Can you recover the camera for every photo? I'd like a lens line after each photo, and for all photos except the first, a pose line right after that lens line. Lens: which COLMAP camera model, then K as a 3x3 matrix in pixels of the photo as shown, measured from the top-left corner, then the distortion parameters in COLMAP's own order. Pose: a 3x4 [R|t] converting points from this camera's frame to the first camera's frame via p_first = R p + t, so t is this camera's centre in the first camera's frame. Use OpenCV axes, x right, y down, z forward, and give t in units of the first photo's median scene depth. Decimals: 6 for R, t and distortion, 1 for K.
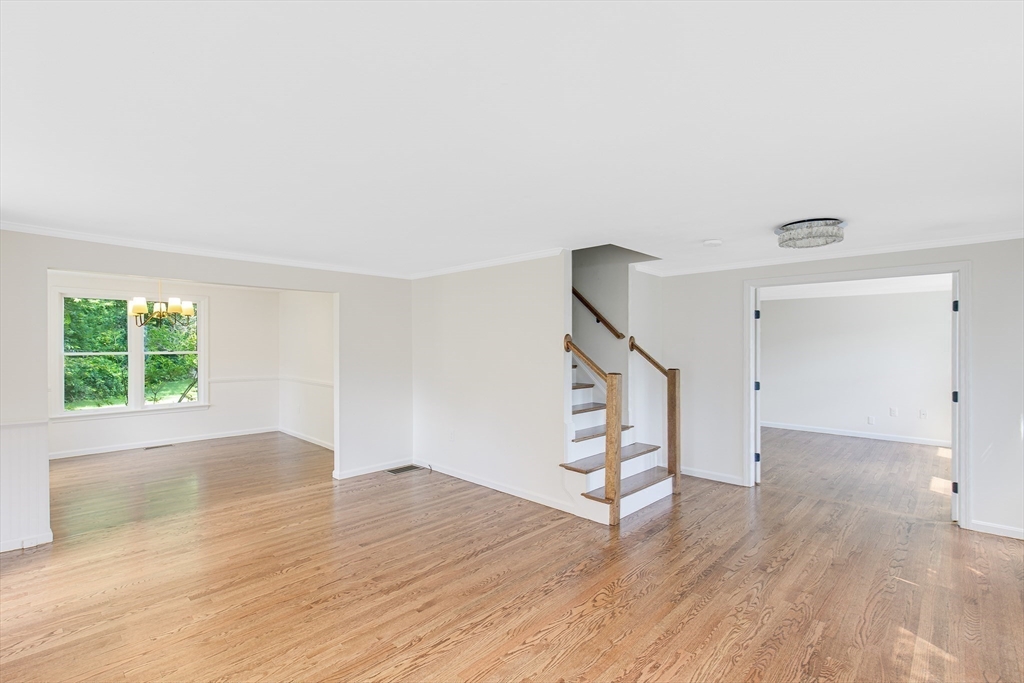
lens RADIAL K [[465.1, 0, 522.1], [0, 465.1, 342.2], [0, 0, 1]] dist [0.004229, 0.000897]
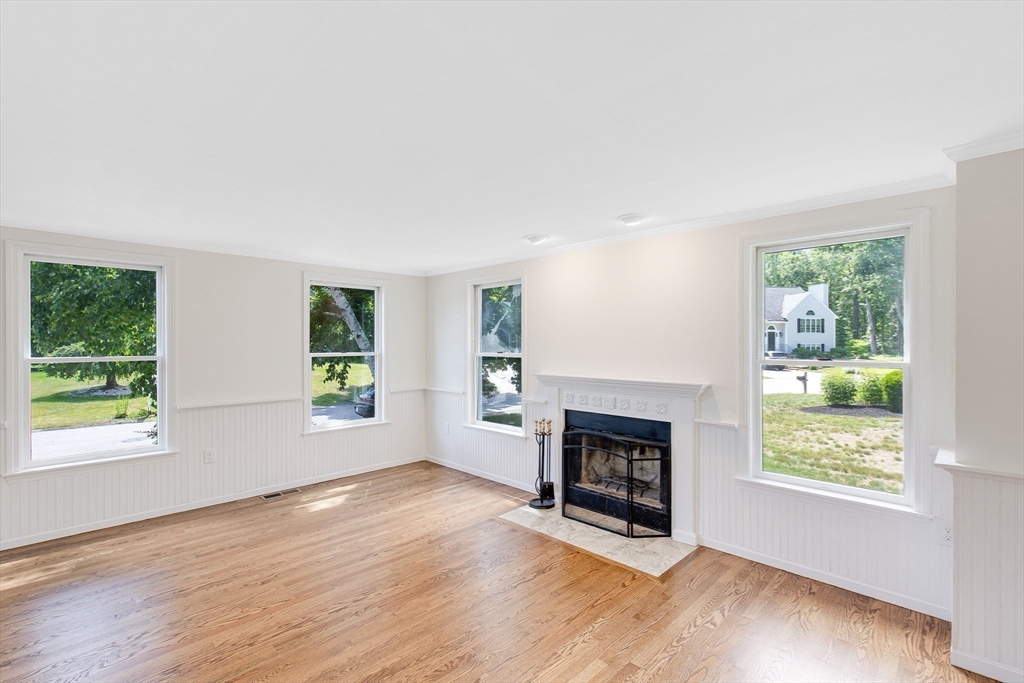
lens RADIAL K [[465.1, 0, 517.3], [0, 465.1, 343.0], [0, 0, 1]] dist [0.004229, 0.000897]
pose [[-0.999623, -0.002854, 0.027292, -0.385214], [-0.002948, 0.999990, -0.003397, 0.008123], [-0.027282, -0.003476, -0.999622, 1.287626]]
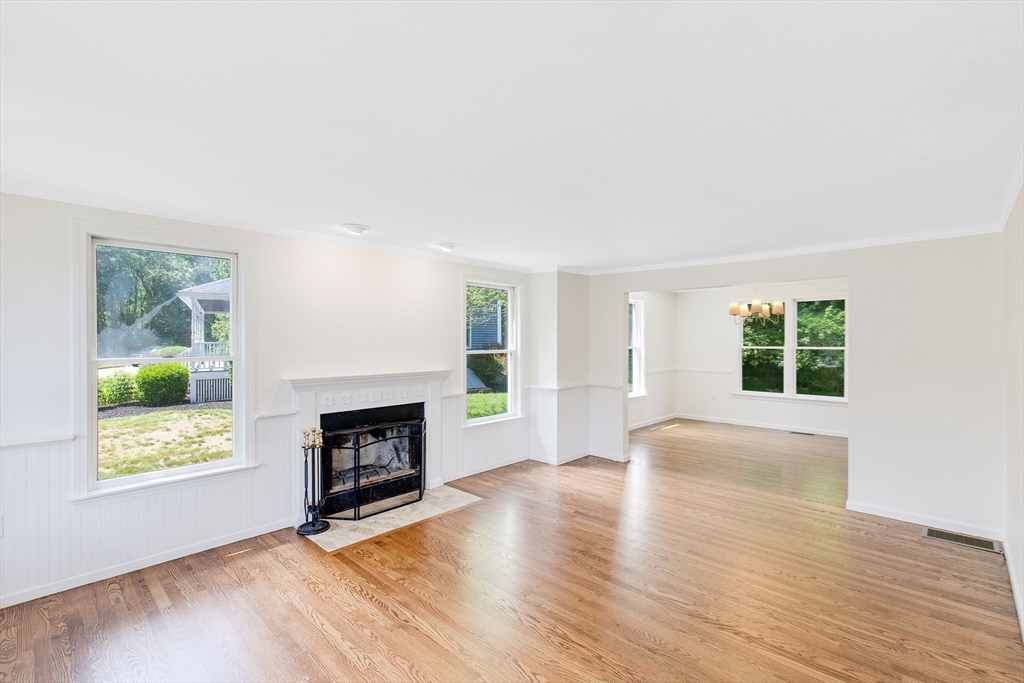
lens RADIAL K [[465.1, 0, 519.7], [0, 465.1, 339.8], [0, 0, 1]] dist [0.004229, 0.000897]
pose [[-0.002410, -0.001632, -0.999996, 0.548986], [0.005287, 0.999985, -0.001645, 0.005201], [0.999983, -0.005291, -0.002401, 0.598451]]
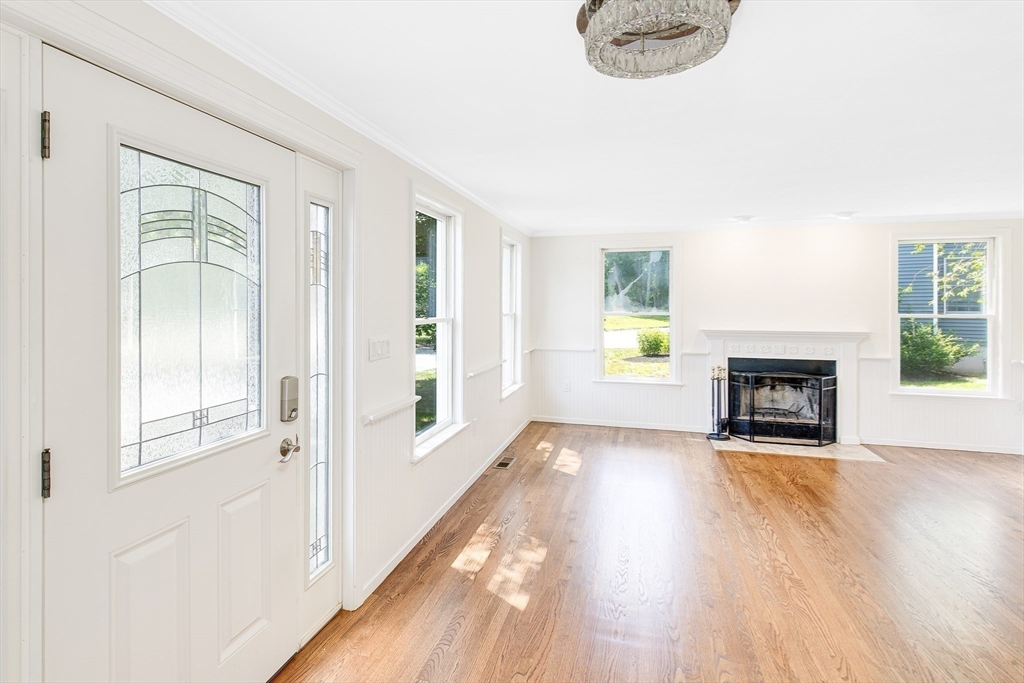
lens RADIAL K [[519.6, 0, 480.1], [0, 519.6, 303.8], [0, 0, 1]] dist [0.005595, -0.002308]
pose [[-0.897901, -0.002208, -0.440193, 0.862196], [-0.001628, 0.999997, -0.001695, 0.010085], [0.440195, -0.000805, -0.897902, 1.213332]]
